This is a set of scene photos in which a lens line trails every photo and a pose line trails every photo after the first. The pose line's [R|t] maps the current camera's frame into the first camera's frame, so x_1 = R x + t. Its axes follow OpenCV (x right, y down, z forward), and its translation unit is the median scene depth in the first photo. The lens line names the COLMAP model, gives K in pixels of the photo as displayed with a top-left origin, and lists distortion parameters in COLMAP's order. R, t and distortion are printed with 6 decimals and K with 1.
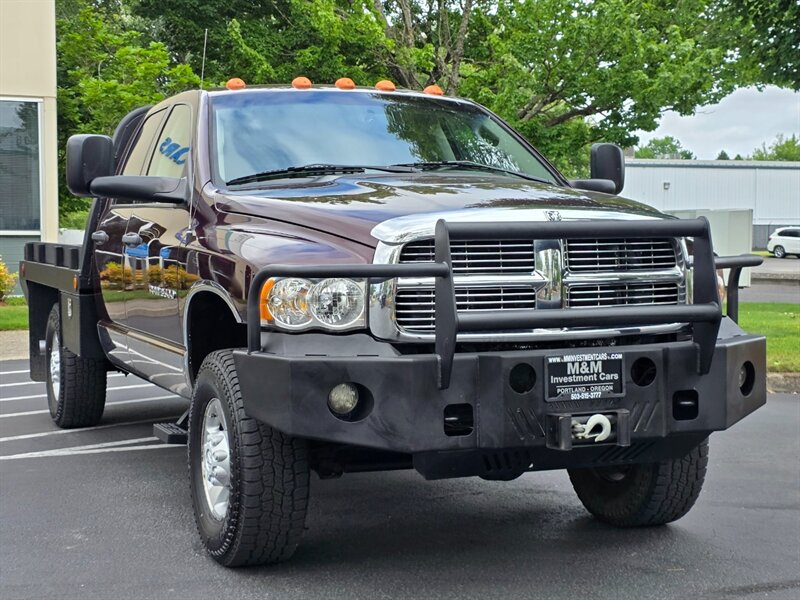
lens RADIAL K [[1354.5, 0, 387.3], [0, 1354.5, 301.1], [0, 0, 1]] dist [0.132719, 0.000000]
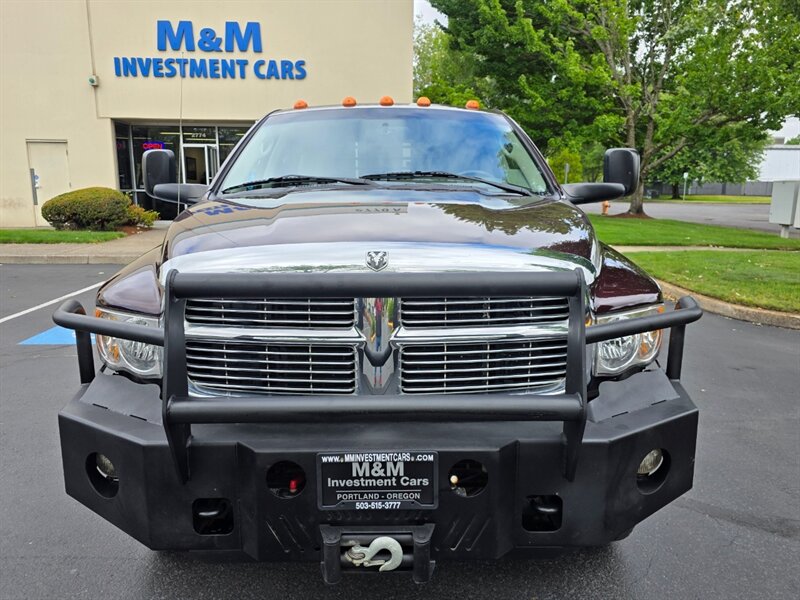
lens RADIAL K [[600.6, 0, 399.6], [0, 600.6, 302.5], [0, 0, 1]] dist [0.048978, -0.043585]
pose [[0.930171, 0.077964, -0.358752, 0.266135], [-0.025565, 0.988574, 0.148552, -0.091440], [0.366235, -0.129007, 0.921536, 0.700662]]
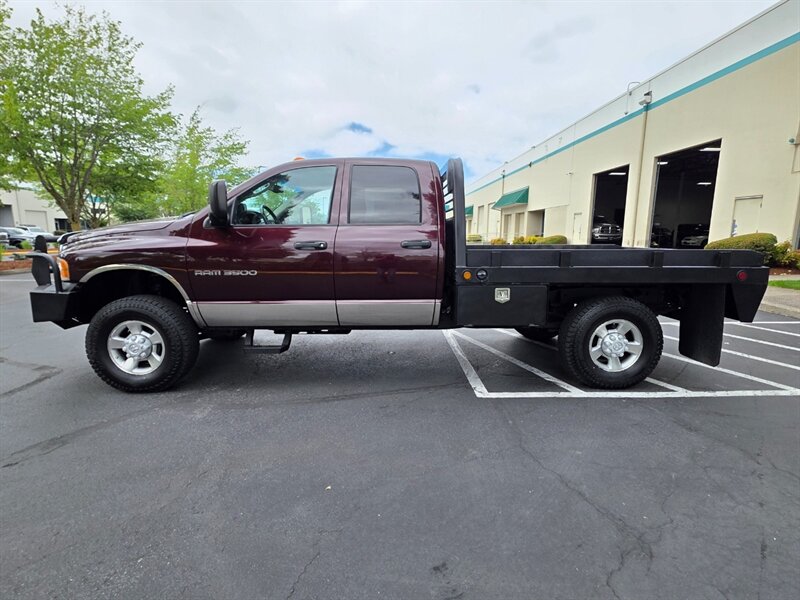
lens RADIAL K [[411.8, 0, 403.6], [0, 411.8, 297.1], [0, 0, 1]] dist [0.001109, 0.000133]
pose [[-0.340188, 0.146476, -0.928879, 0.762752], [-0.050238, 0.983552, 0.173497, -0.119926], [0.939015, 0.105686, -0.327234, 1.980570]]
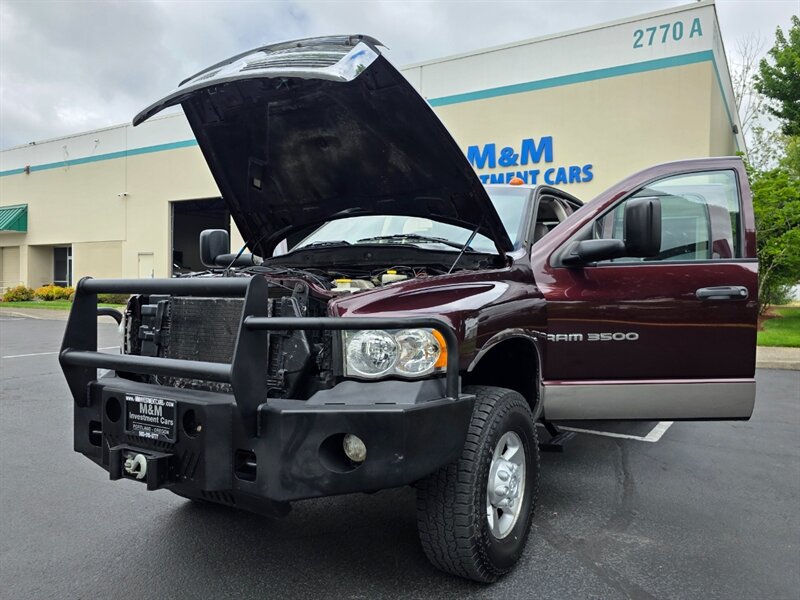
lens RADIAL K [[600.6, 0, 405.8], [0, 600.6, 296.8], [0, 0, 1]] dist [0.048978, -0.043585]
pose [[0.594921, 0.022801, -0.803461, 0.661270], [-0.051308, 0.998636, -0.009651, -0.049258], [0.802145, 0.046966, 0.595279, 0.857815]]
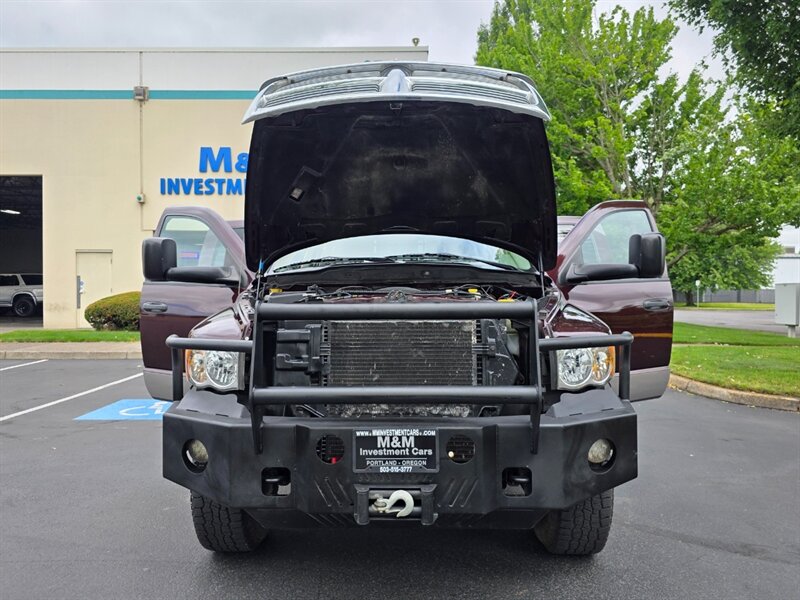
lens RADIAL K [[600.6, 0, 394.7], [0, 600.6, 305.0], [0, 0, 1]] dist [0.048978, -0.043585]
pose [[0.916594, 0.011209, -0.399662, 0.326632], [-0.023257, 0.999409, -0.025310, -0.045185], [0.399143, 0.032494, 0.916313, 0.561270]]
